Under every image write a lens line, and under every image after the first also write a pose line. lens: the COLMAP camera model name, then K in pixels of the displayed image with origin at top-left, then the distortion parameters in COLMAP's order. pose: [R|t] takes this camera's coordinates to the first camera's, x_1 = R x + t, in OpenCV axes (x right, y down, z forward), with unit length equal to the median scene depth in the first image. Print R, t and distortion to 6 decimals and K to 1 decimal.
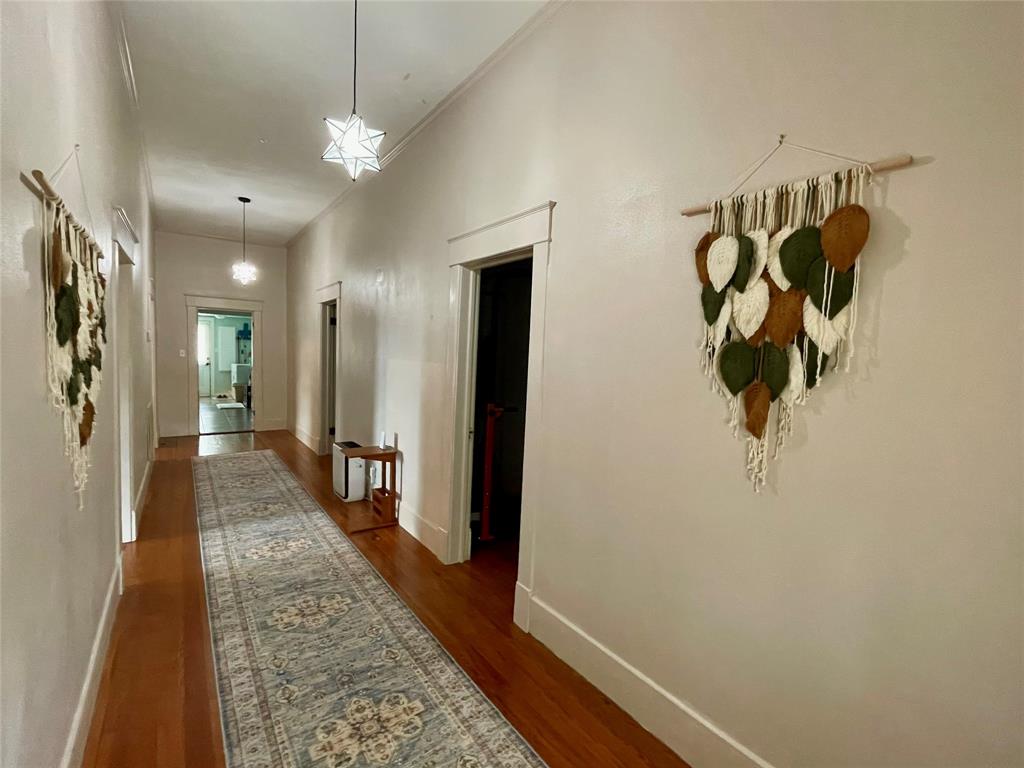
lens RADIAL K [[447.8, 0, 511.6], [0, 447.8, 384.9], [0, 0, 1]] dist [-0.000241, -0.000013]
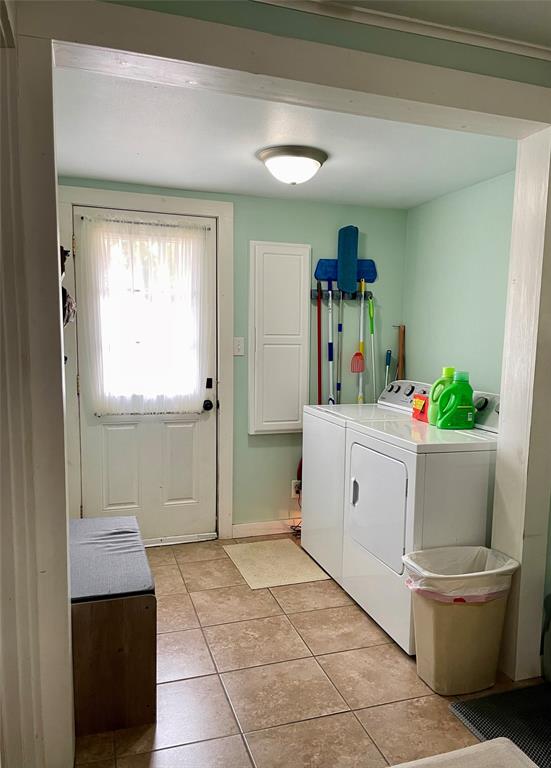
lens RADIAL K [[574.4, 0, 276.0], [0, 574.4, 386.1], [0, 0, 1]] dist [0.001701, 0.000091]
pose [[0.948727, -0.005441, -0.316051, -0.538006], [0.012009, 0.999750, 0.018839, -0.062007], [0.315870, -0.021669, 0.948555, 0.706522]]
